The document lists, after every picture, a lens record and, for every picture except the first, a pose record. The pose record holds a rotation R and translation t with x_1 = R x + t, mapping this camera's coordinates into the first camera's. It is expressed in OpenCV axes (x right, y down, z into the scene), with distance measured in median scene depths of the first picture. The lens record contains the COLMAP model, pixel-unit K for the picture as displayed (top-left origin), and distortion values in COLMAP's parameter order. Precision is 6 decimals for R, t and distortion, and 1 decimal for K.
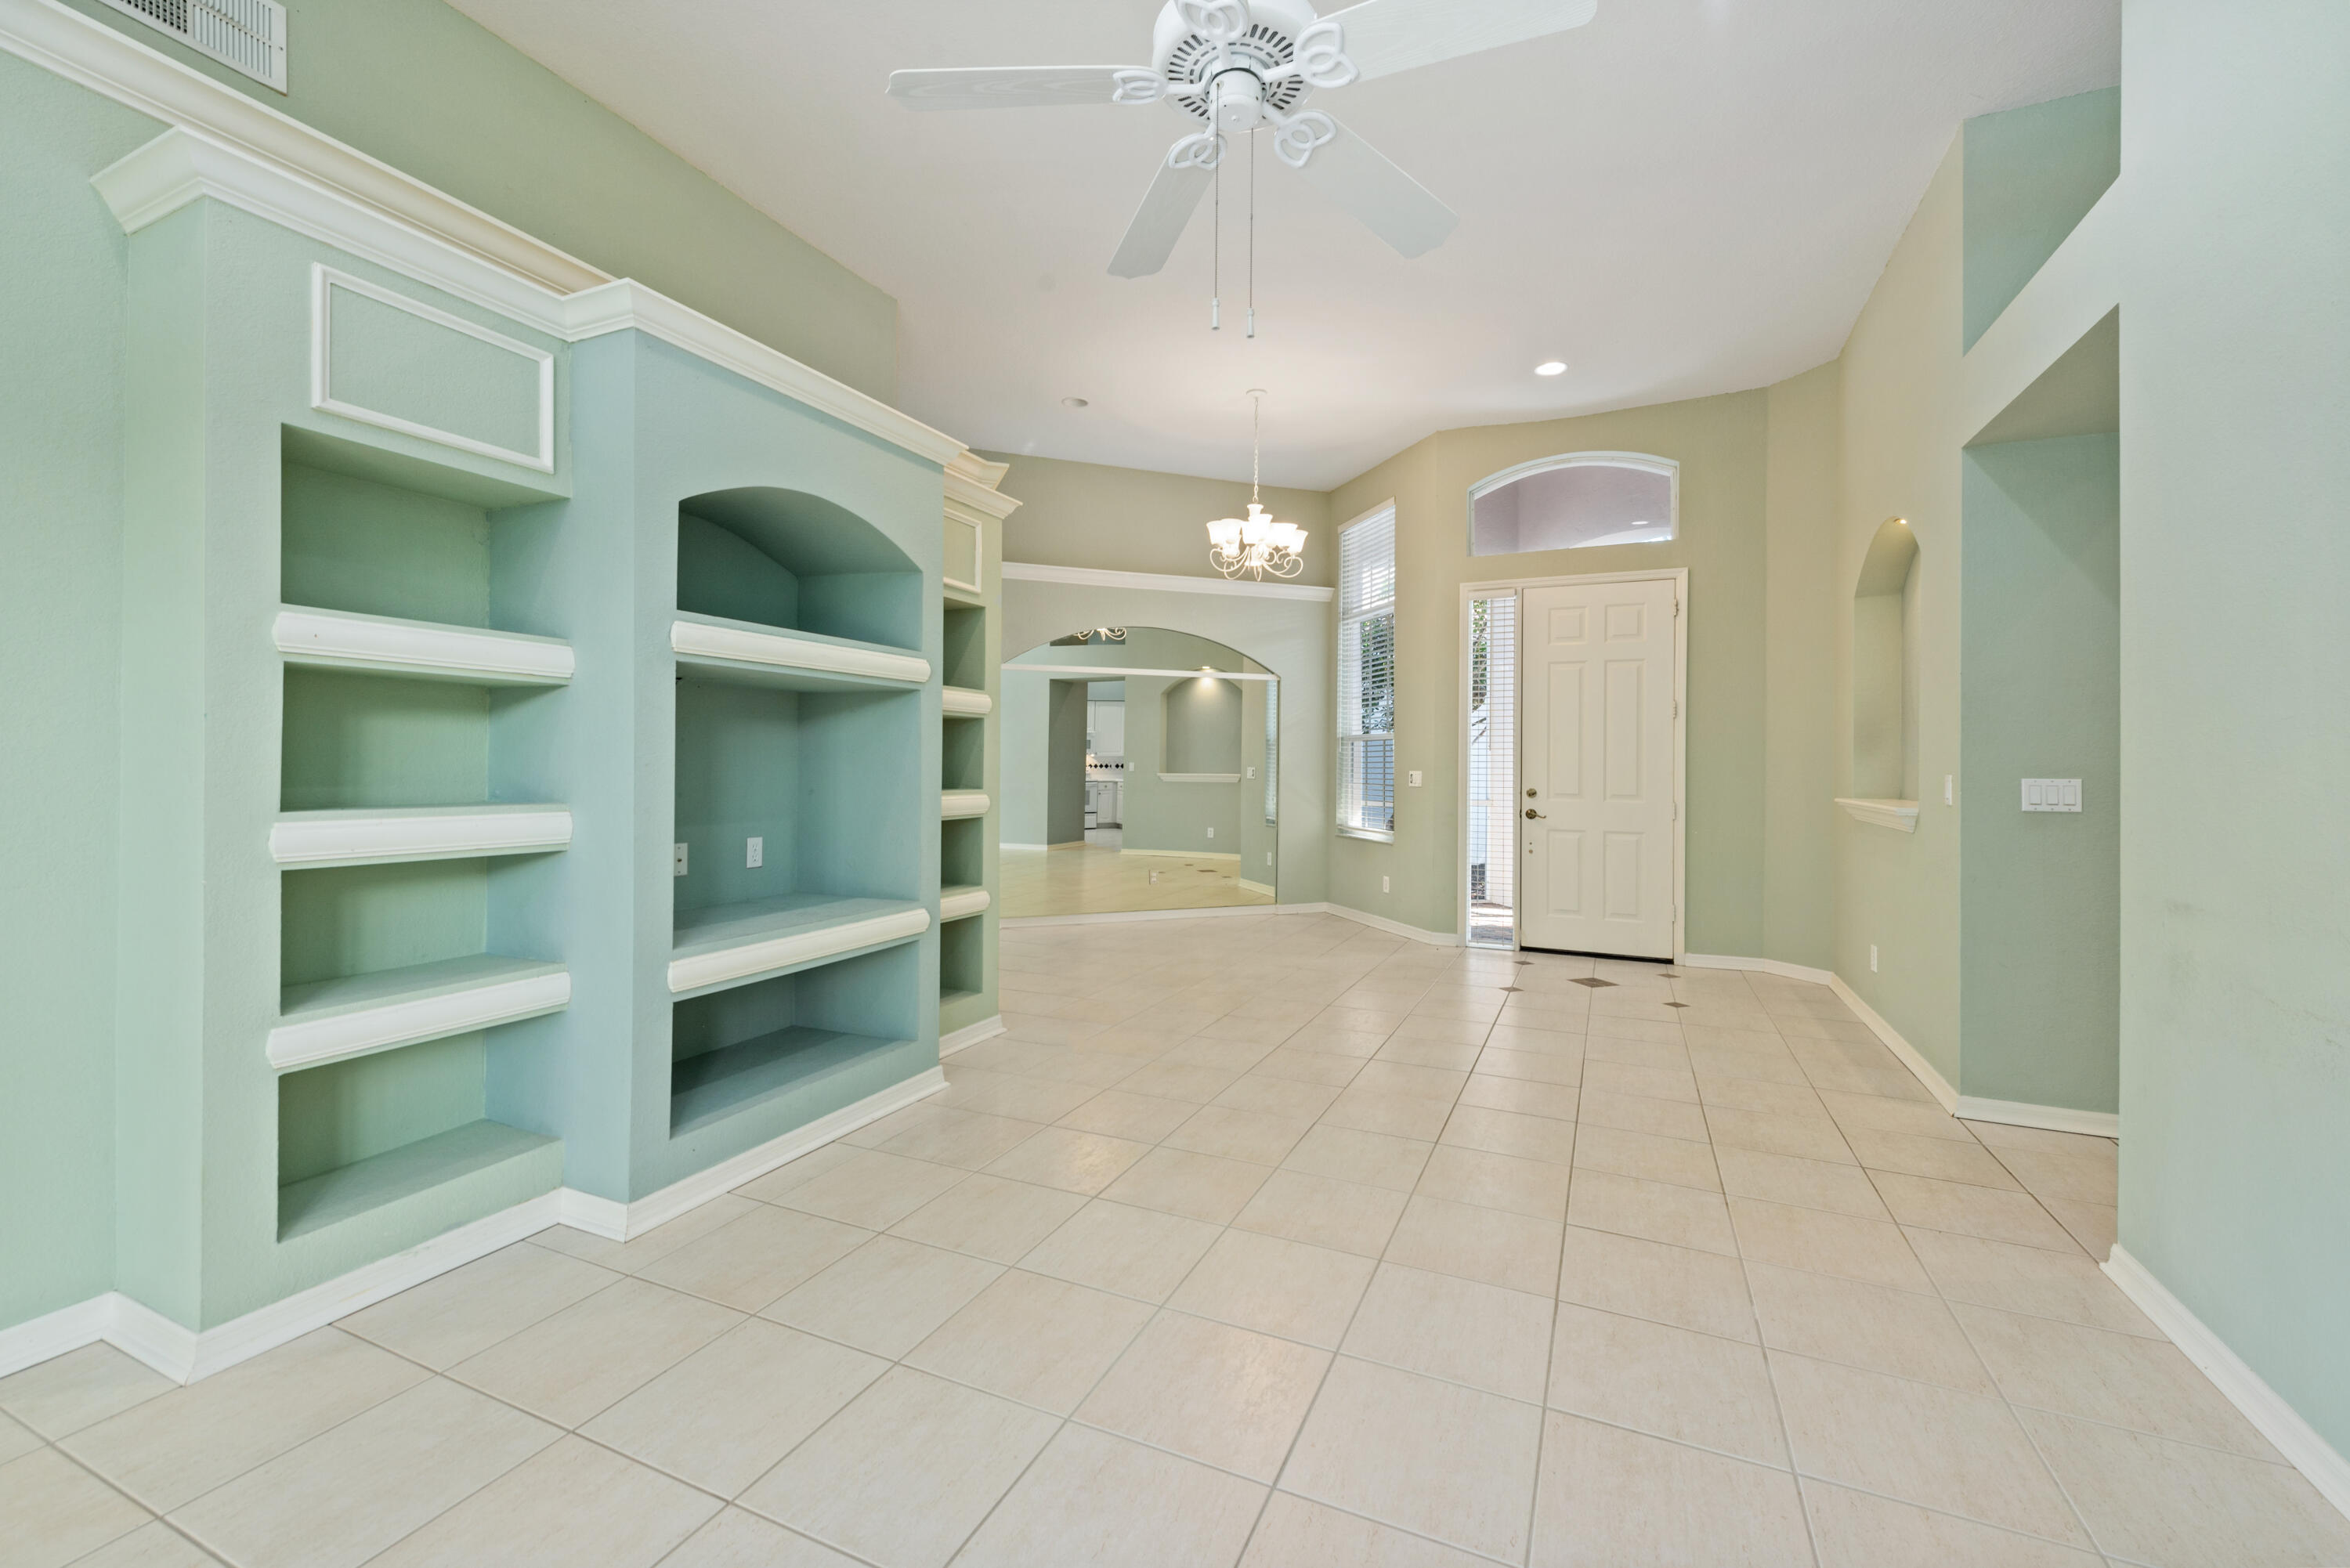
lens RADIAL K [[964.6, 0, 1176.9], [0, 964.6, 784.9], [0, 0, 1]] dist [0.013916, -0.003740]
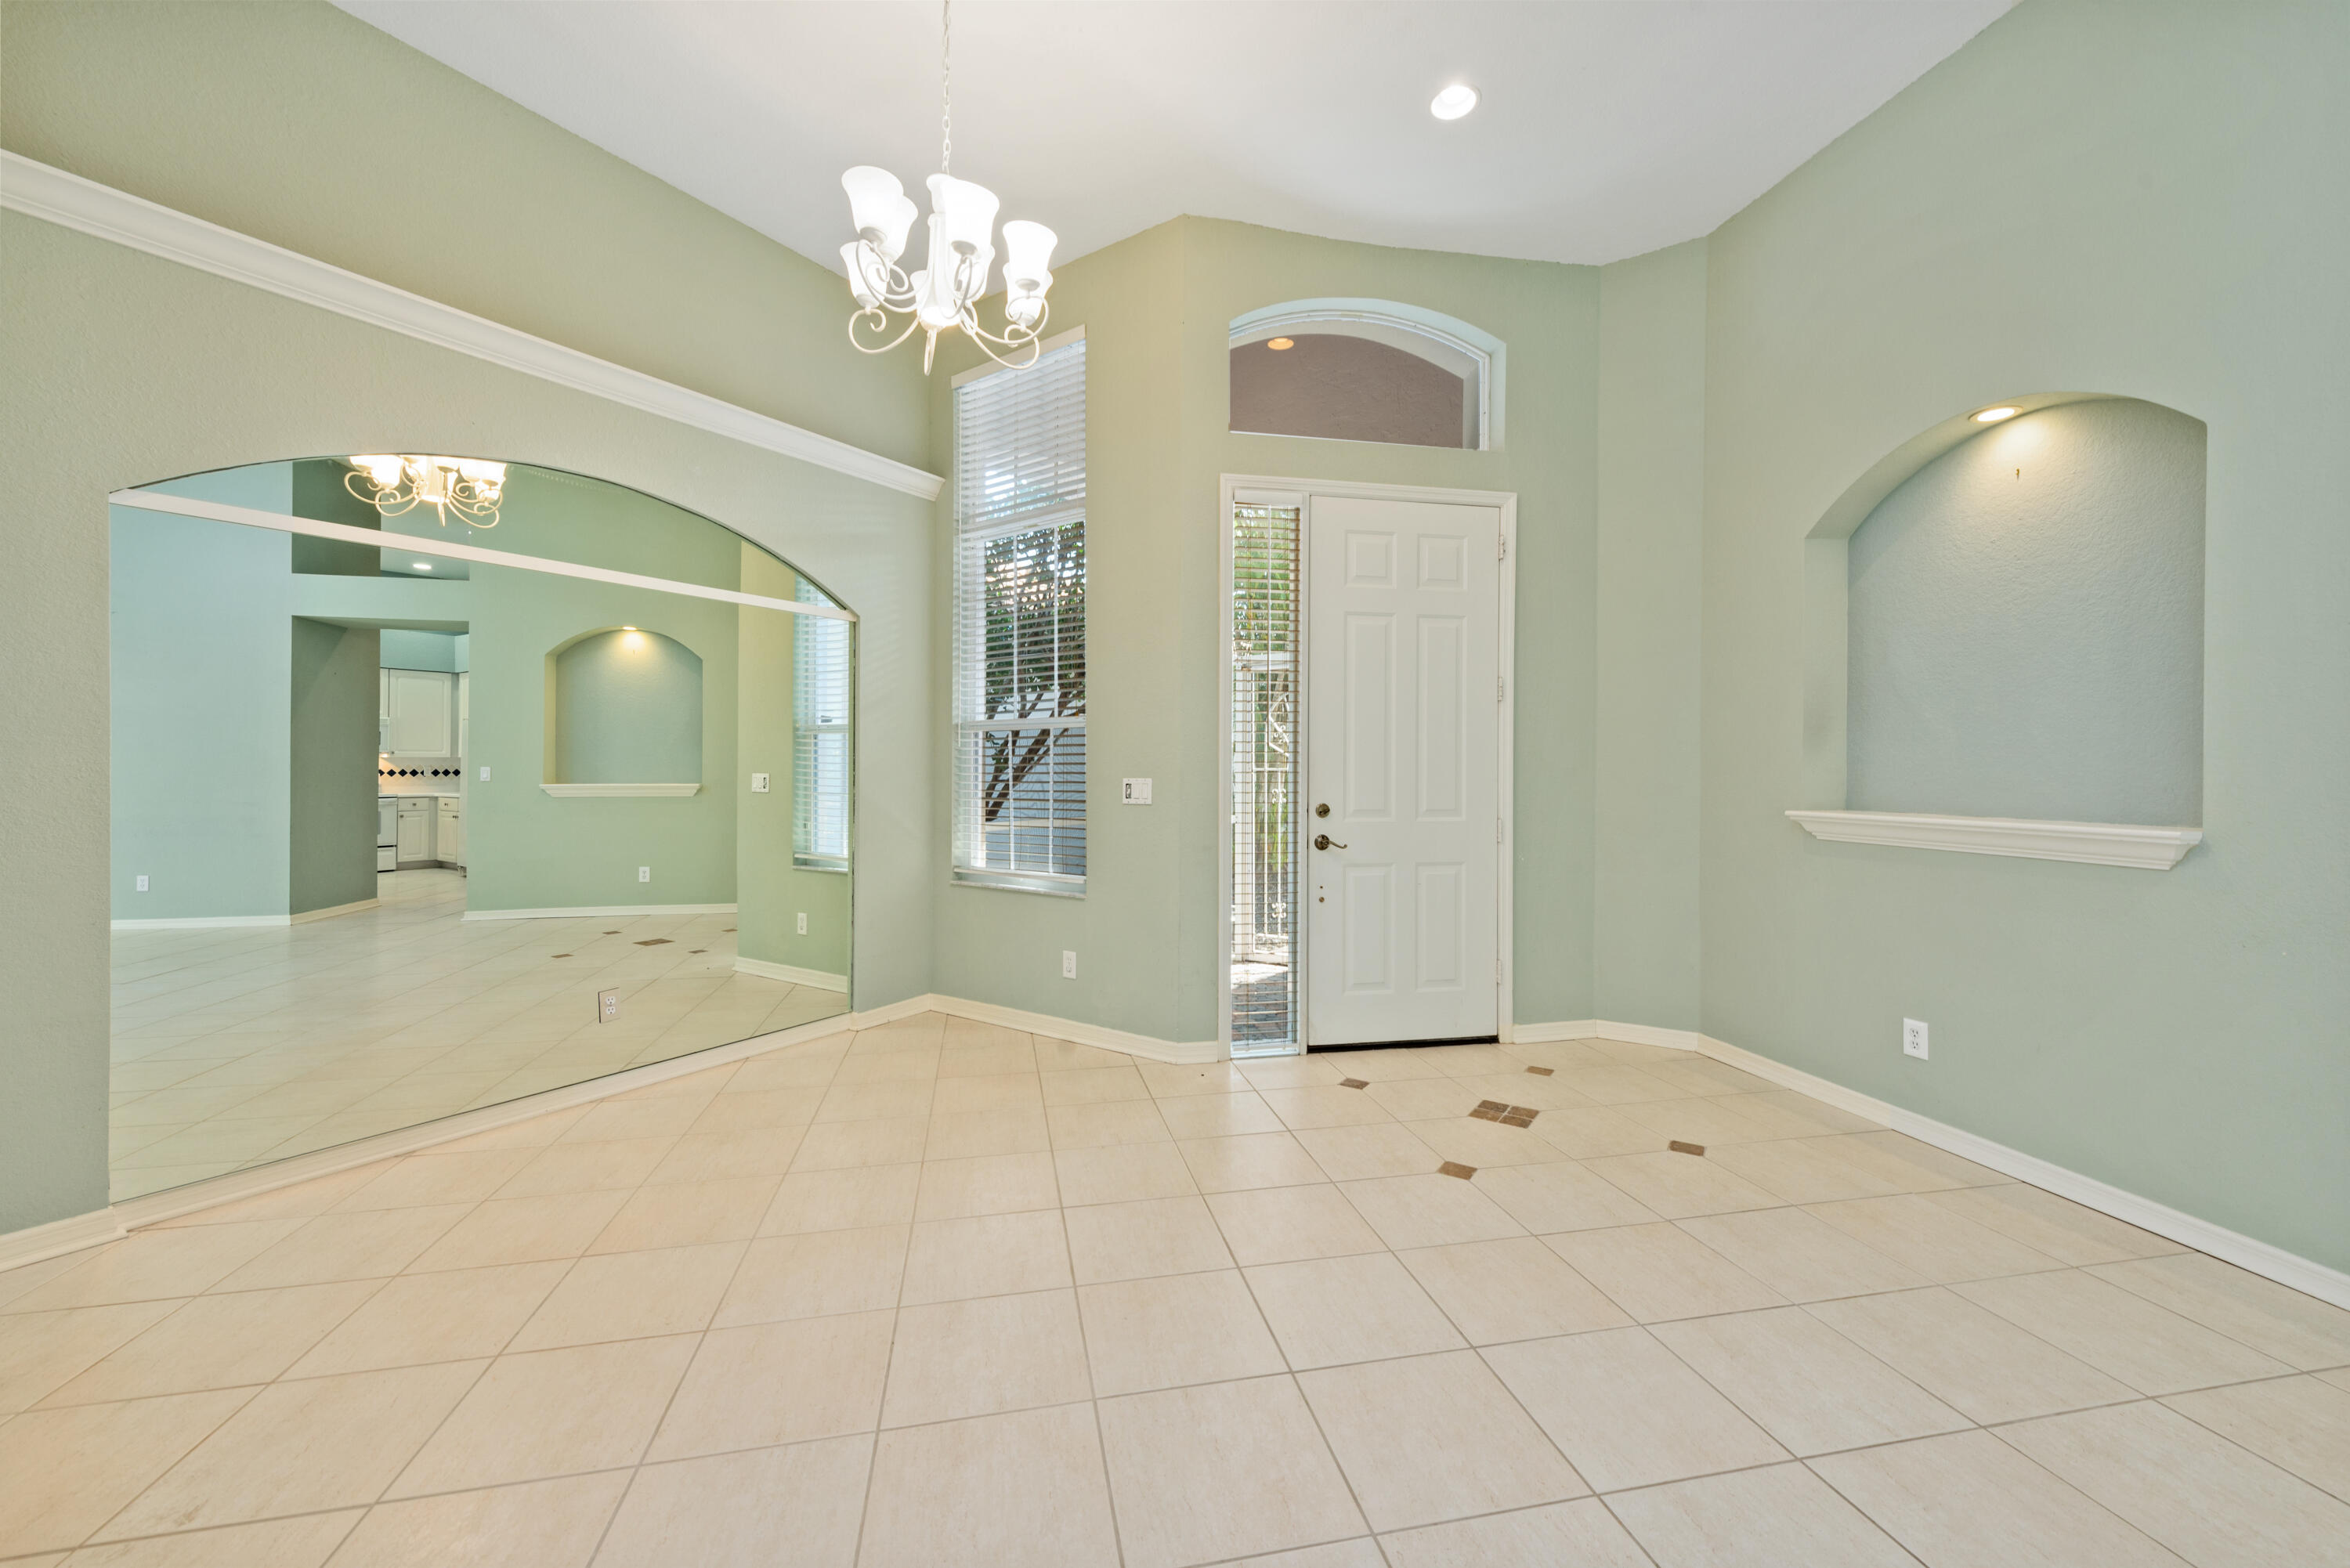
lens RADIAL K [[929.0, 0, 1186.5], [0, 929.0, 786.6], [0, 0, 1]] dist [0.002525, -0.000247]
pose [[0.804221, -0.013009, 0.594188, -0.063575], [0.015046, 0.999886, 0.001526, -0.007928], [-0.594140, 0.007713, 0.804325, 0.433233]]
